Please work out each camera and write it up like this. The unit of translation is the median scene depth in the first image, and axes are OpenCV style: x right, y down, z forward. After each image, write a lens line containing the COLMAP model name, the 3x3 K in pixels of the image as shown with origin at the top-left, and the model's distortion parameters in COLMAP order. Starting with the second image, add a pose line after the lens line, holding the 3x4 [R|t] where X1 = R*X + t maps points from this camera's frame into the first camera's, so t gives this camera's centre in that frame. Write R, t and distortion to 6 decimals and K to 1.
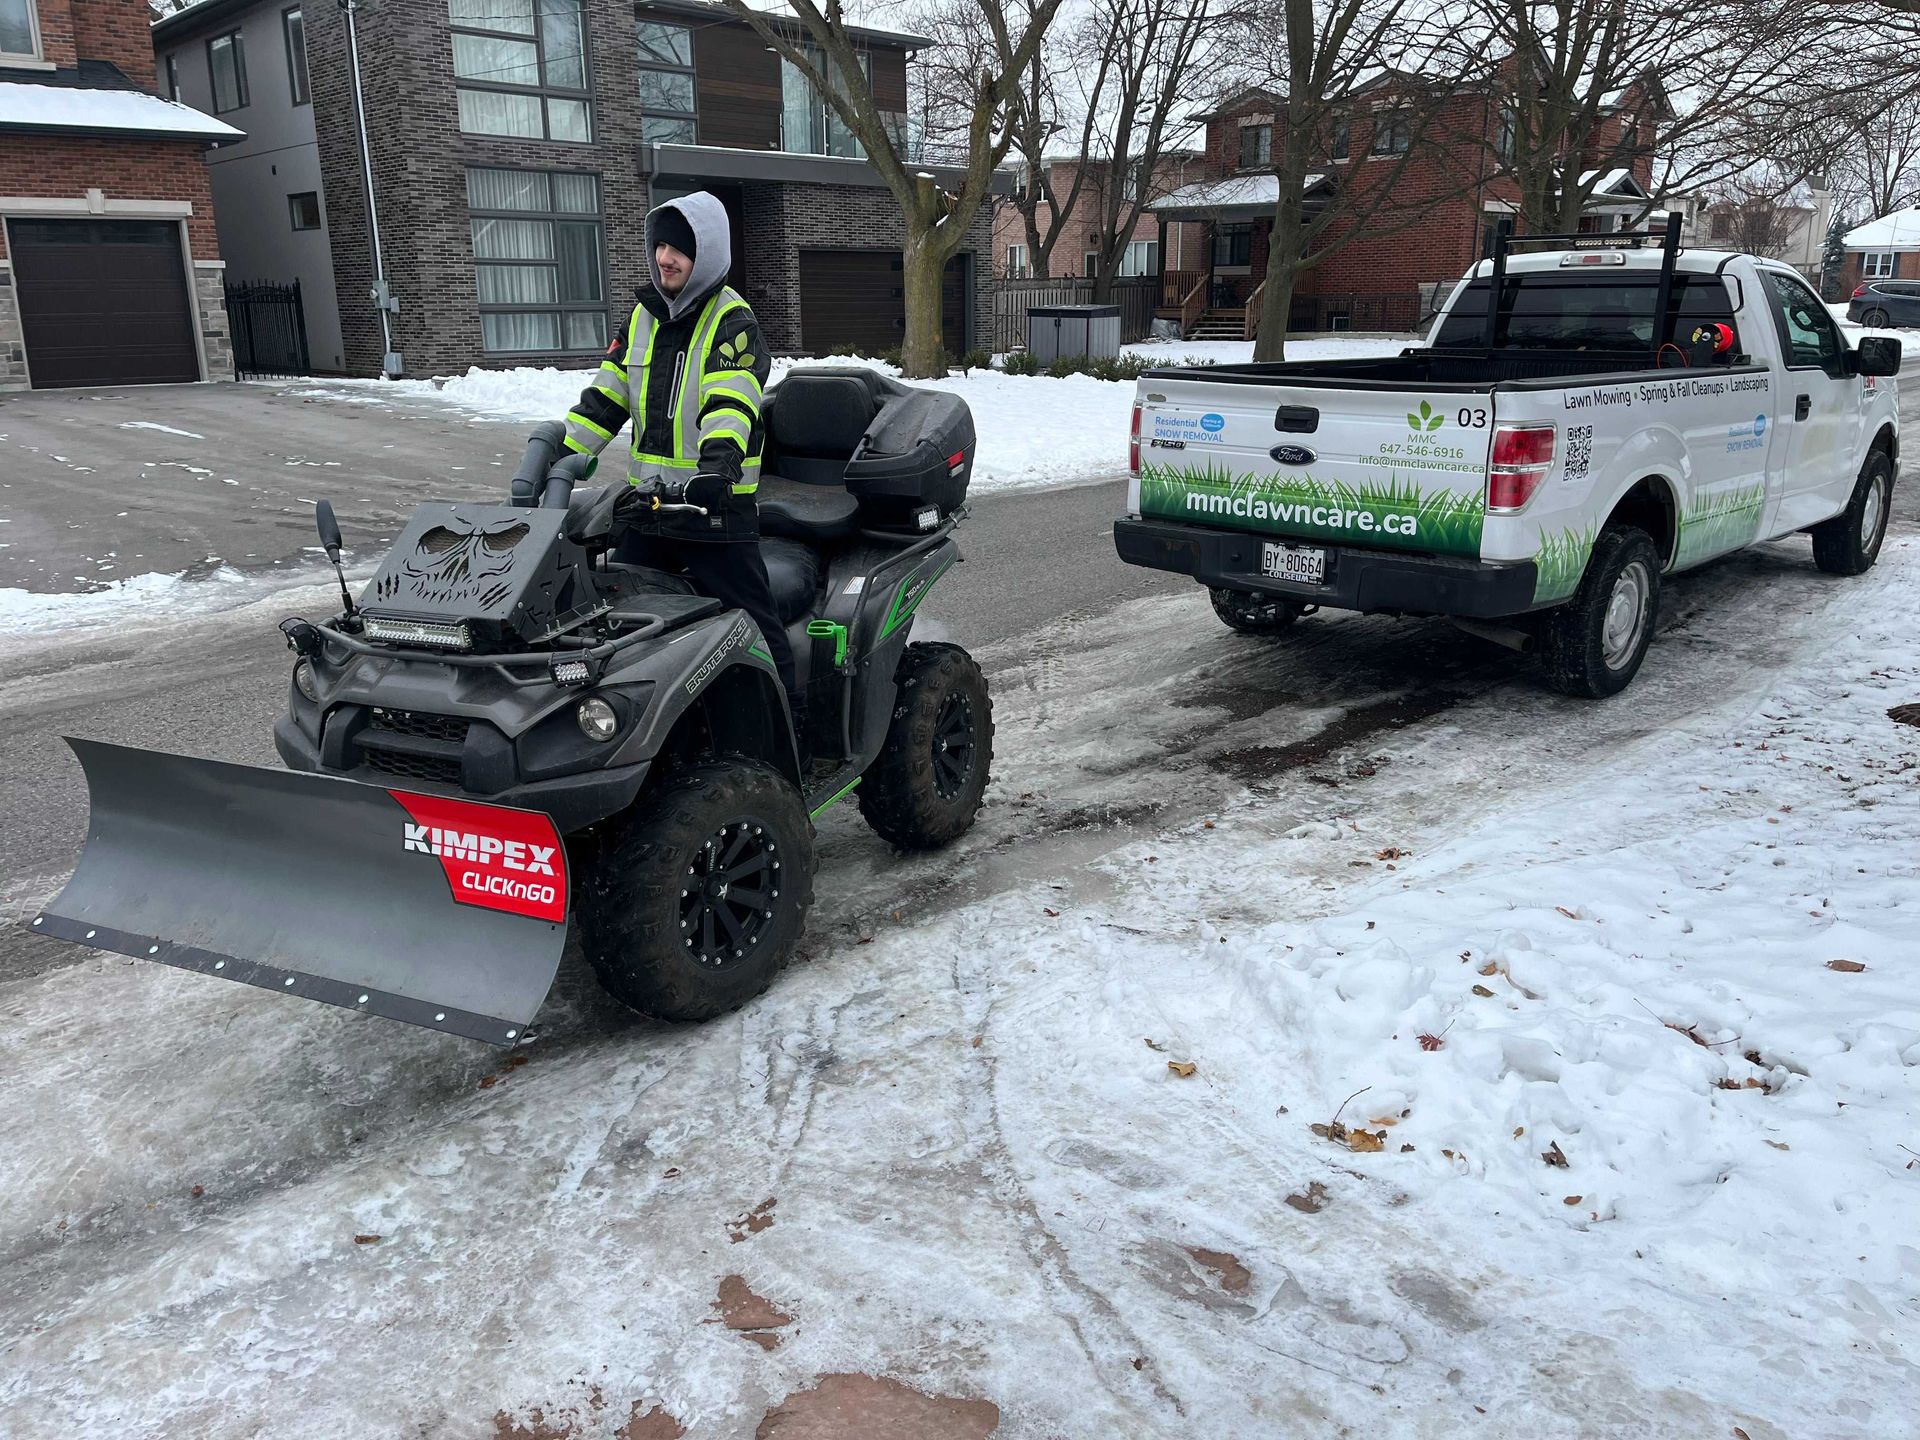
lens RADIAL K [[1473.2, 0, 960.0], [0, 1473.2, 720.0], [0, 0, 1]] dist [0.086798, -0.123376]
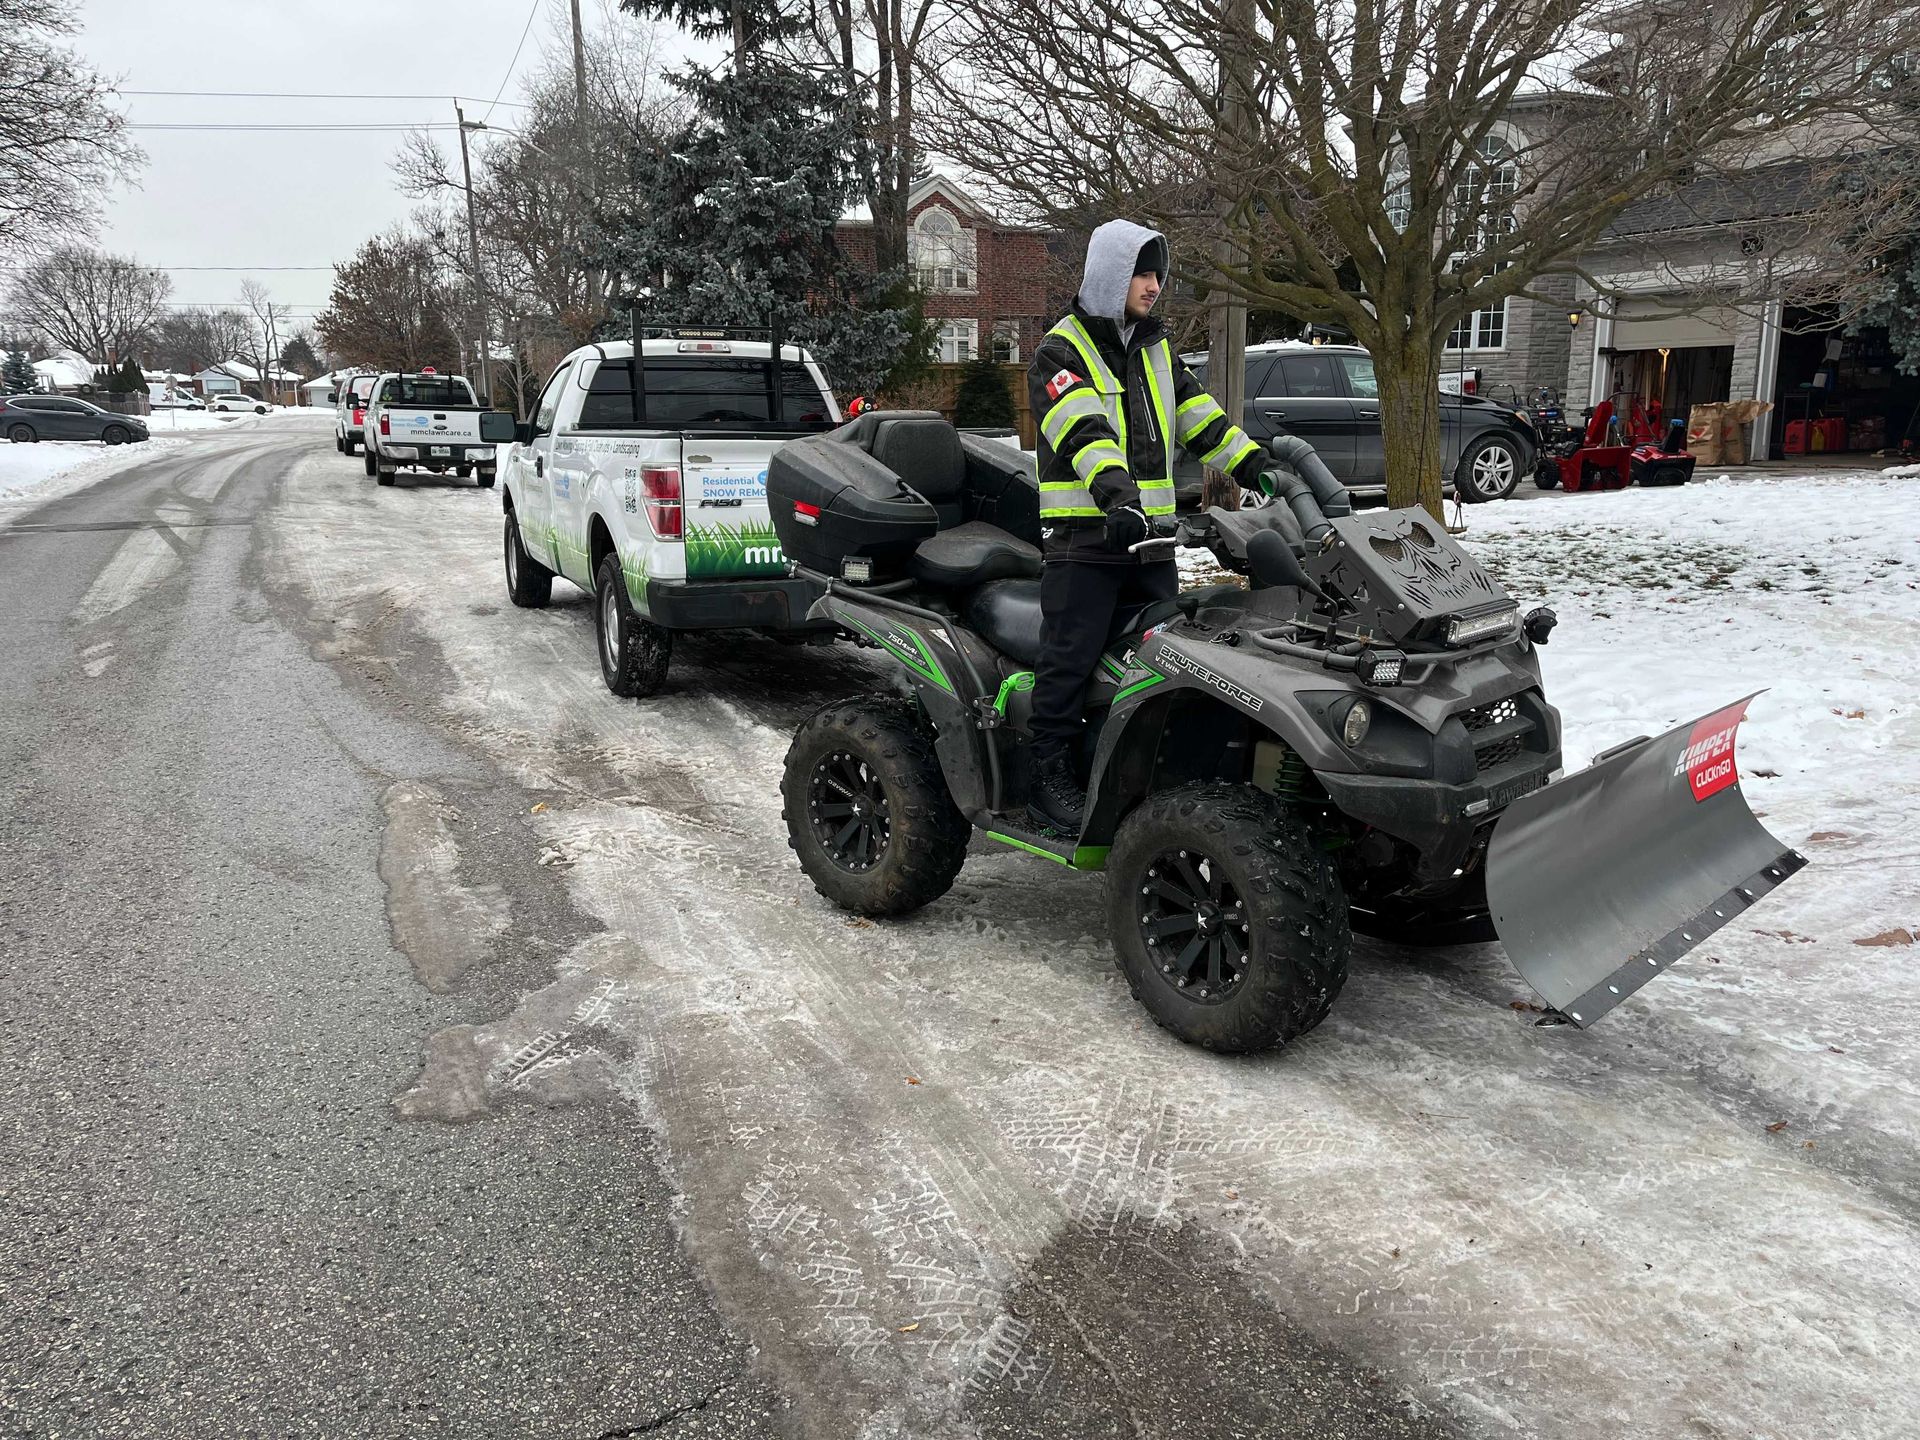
lens RADIAL K [[1473.2, 0, 960.0], [0, 1473.2, 720.0], [0, 0, 1]] dist [0.086798, -0.123376]
pose [[0.329492, -0.192335, 0.924360, -0.772047], [0.264811, 0.958560, 0.105058, -0.107069], [-0.906261, 0.210165, 0.366771, 0.510703]]
